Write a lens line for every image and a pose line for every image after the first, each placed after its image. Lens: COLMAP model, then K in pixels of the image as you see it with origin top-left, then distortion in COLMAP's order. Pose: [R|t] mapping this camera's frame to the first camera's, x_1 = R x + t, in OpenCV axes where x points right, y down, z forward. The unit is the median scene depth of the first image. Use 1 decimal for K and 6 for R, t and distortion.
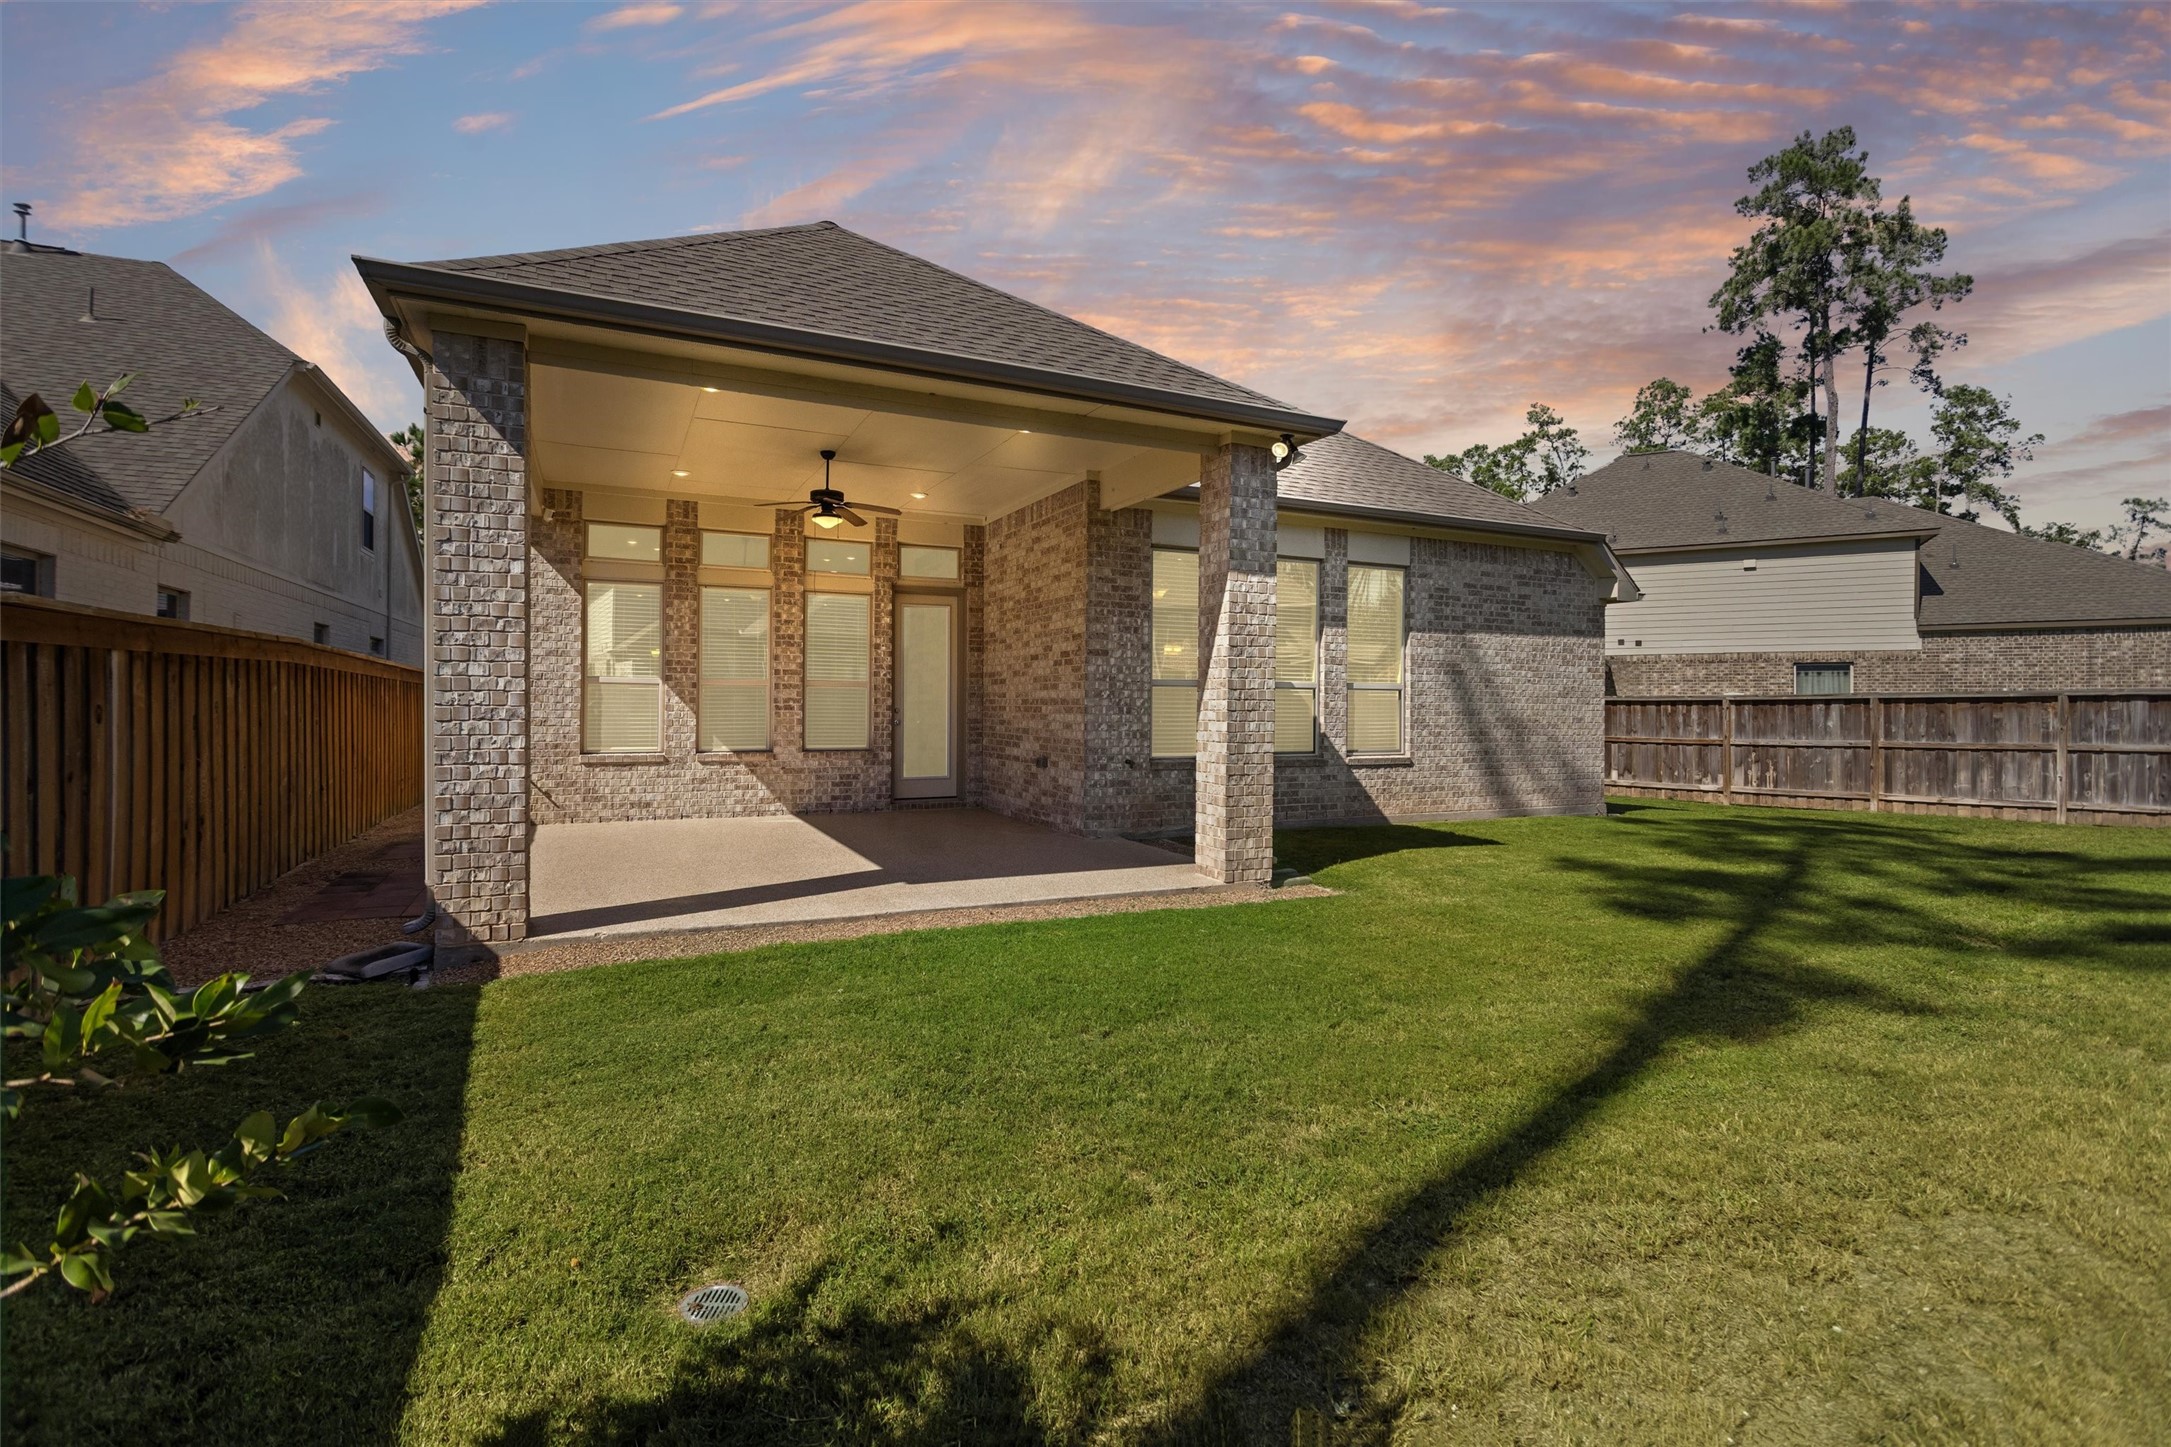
lens RADIAL K [[999.7, 0, 1090.7], [0, 999.7, 705.9], [0, 0, 1]] dist [-0.003759, 0.001668]
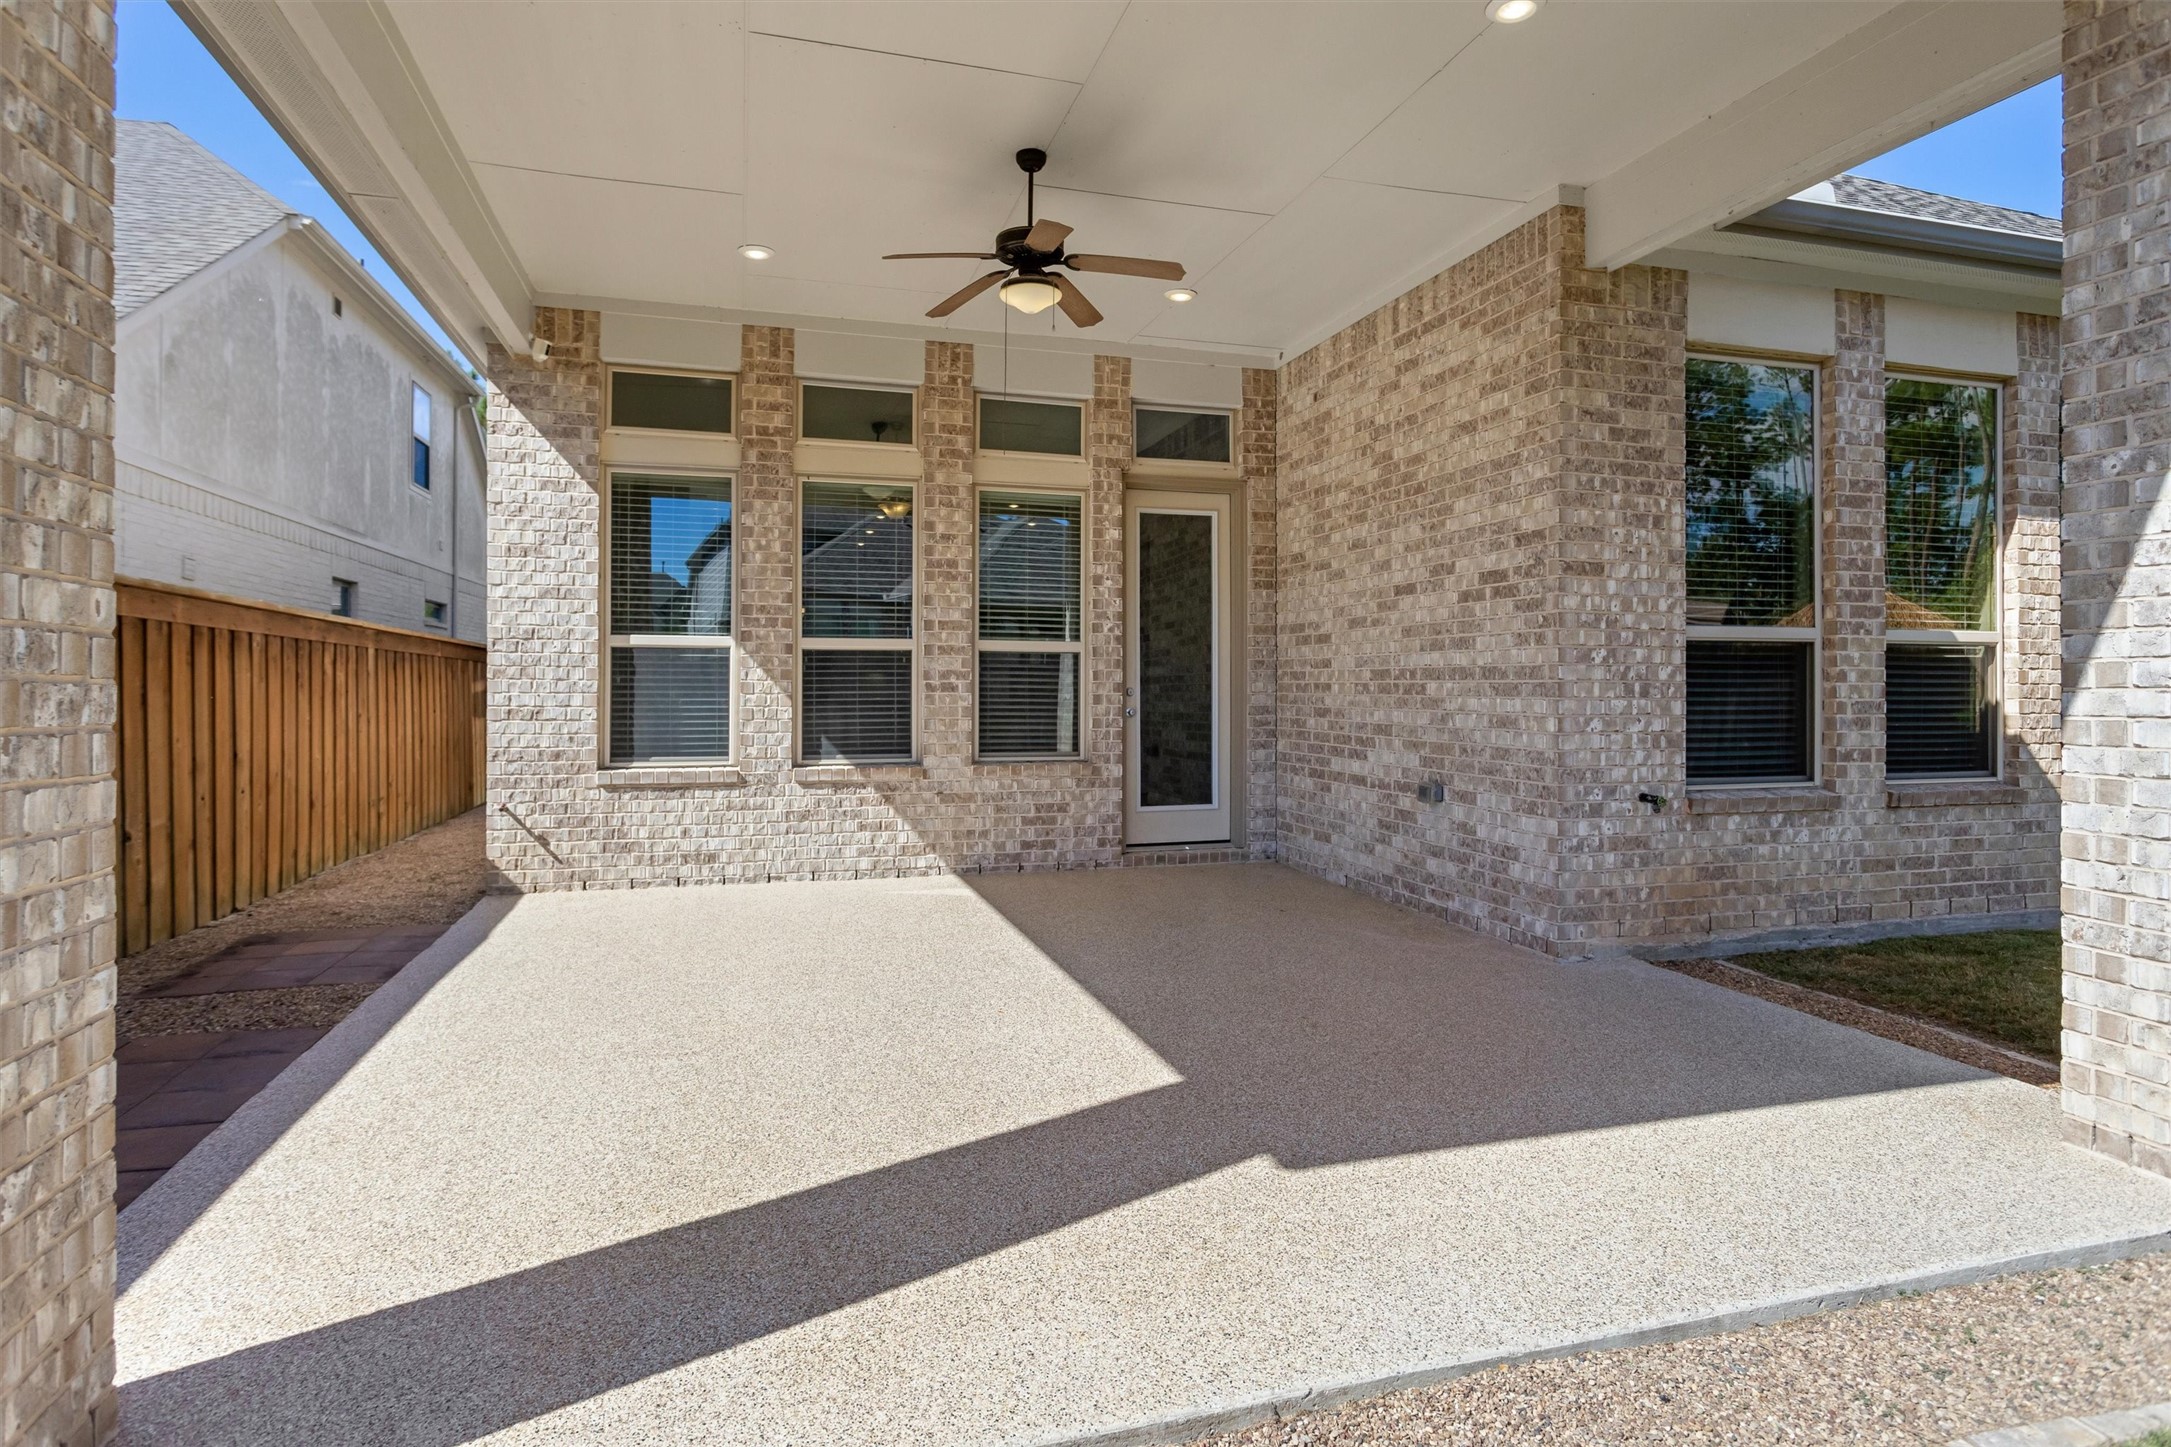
lens RADIAL K [[1120.3, 0, 1110.7], [0, 1120.3, 679.2], [0, 0, 1]] dist [-0.013201, 0.003054]
pose [[0.990036, -0.004854, -0.140731, -0.126798], [0.003969, 0.999971, -0.006566, 0.001722], [0.140759, 0.005942, 0.990026, 0.399565]]
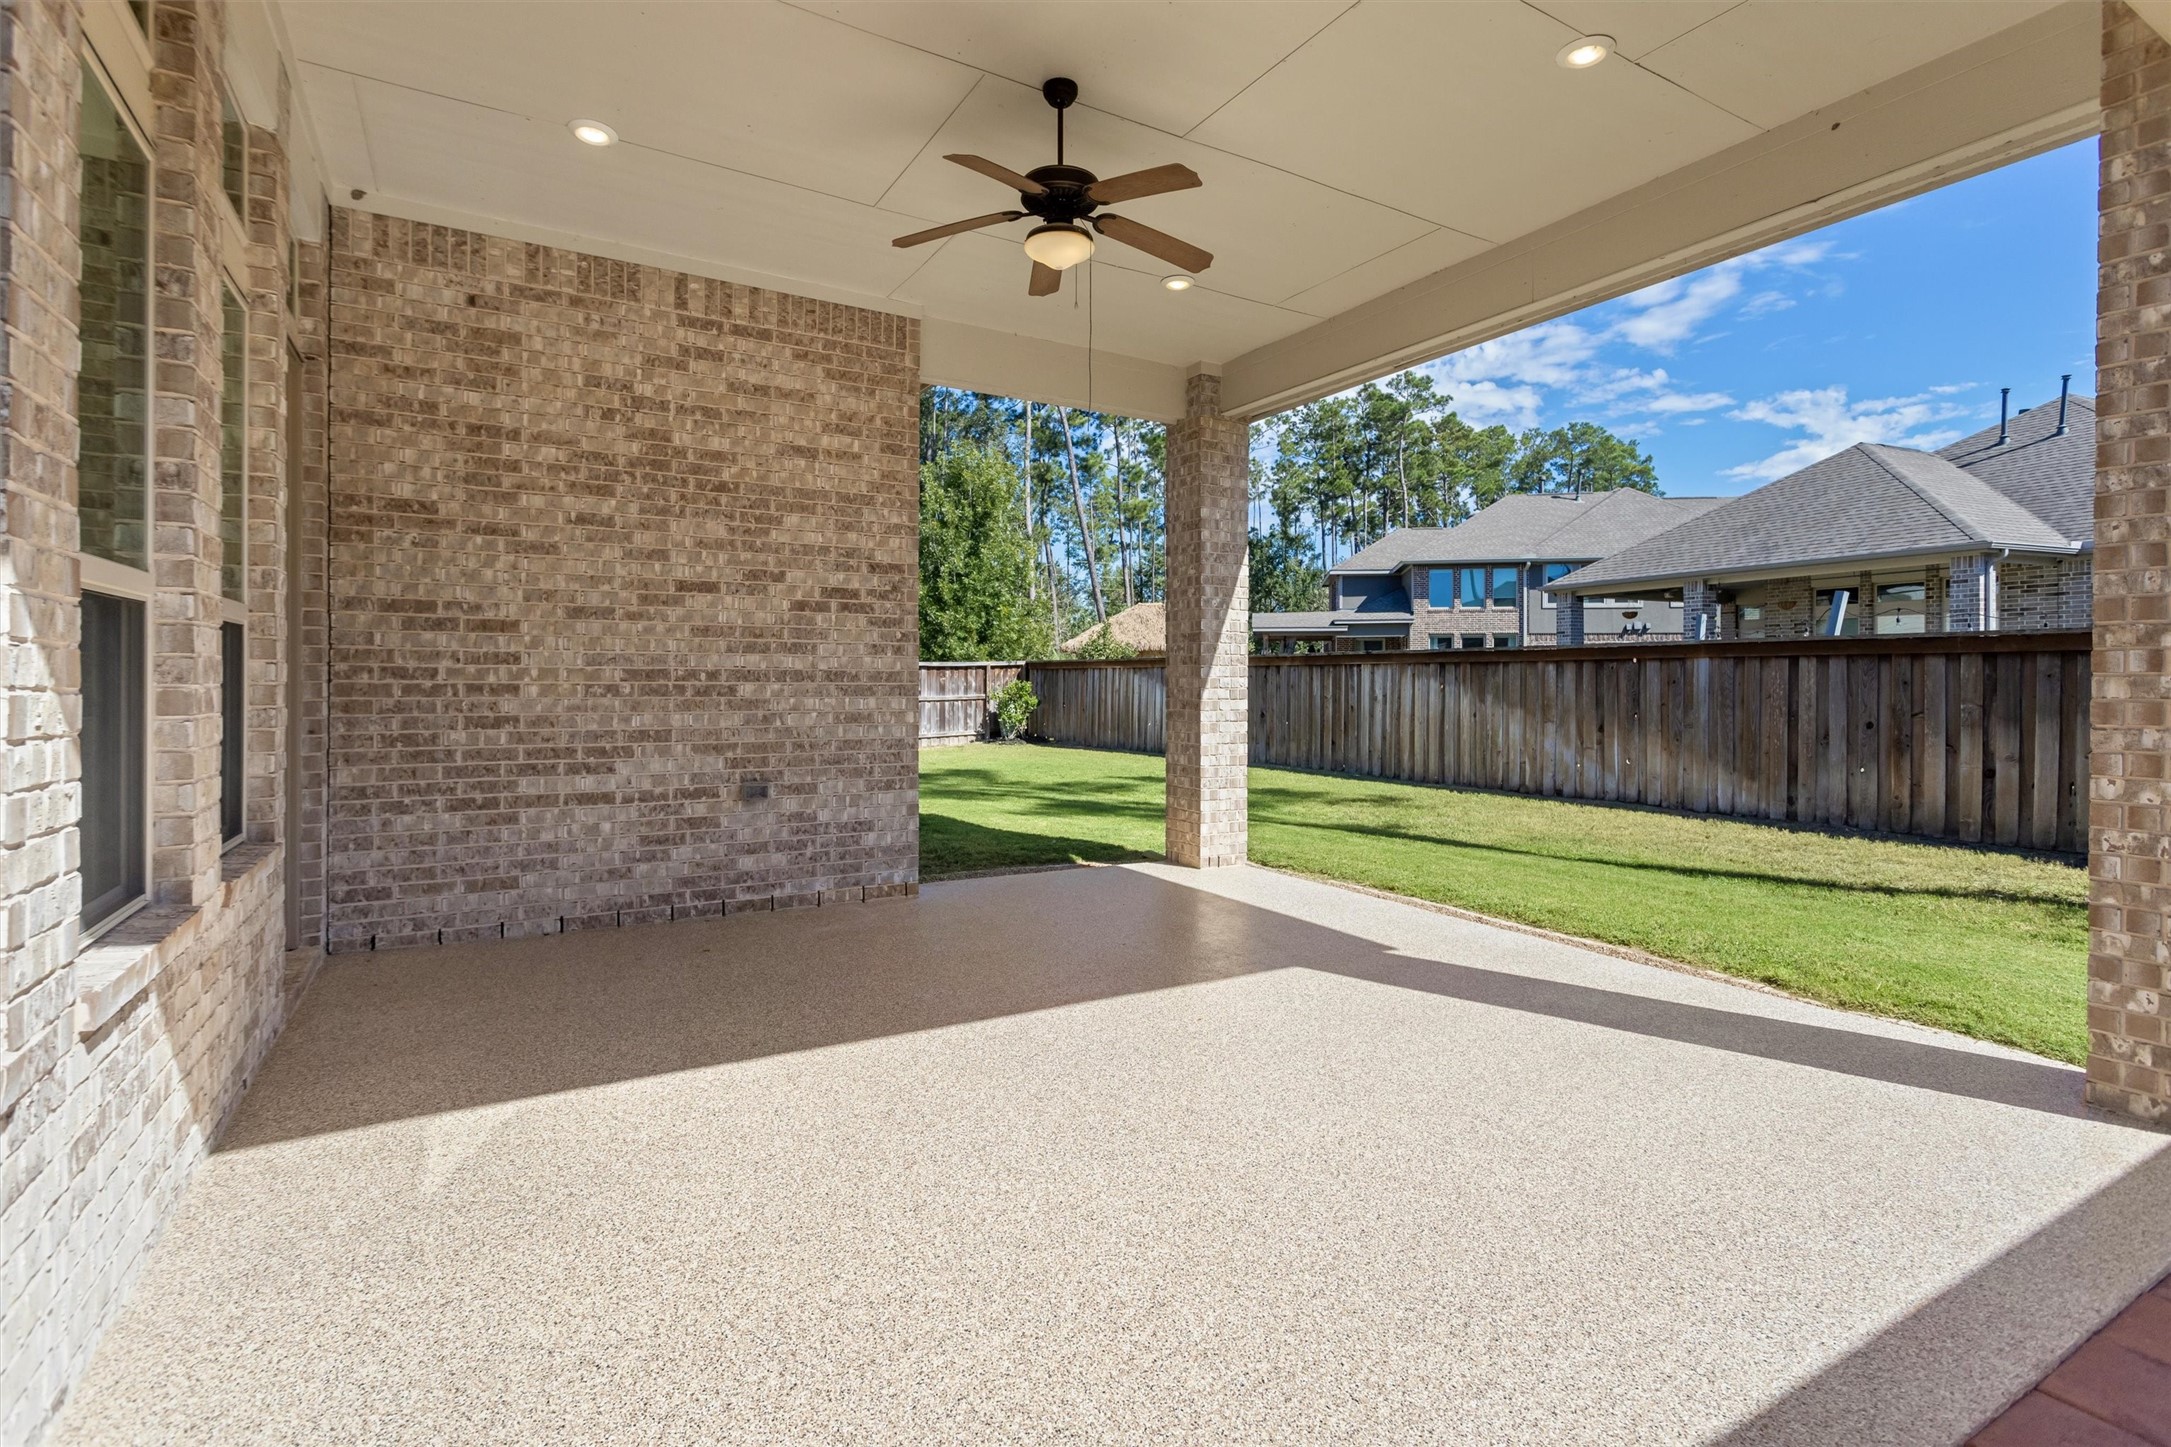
lens RADIAL K [[999.7, 0, 1044.9], [0, 999.7, 680.6], [0, 0, 1]] dist [-0.003759, 0.001668]
pose [[-0.051068, -0.006359, 0.998675, -0.565953], [-0.004613, 0.999971, 0.006131, -0.005319], [-0.998685, -0.004293, -0.051096, 0.853731]]
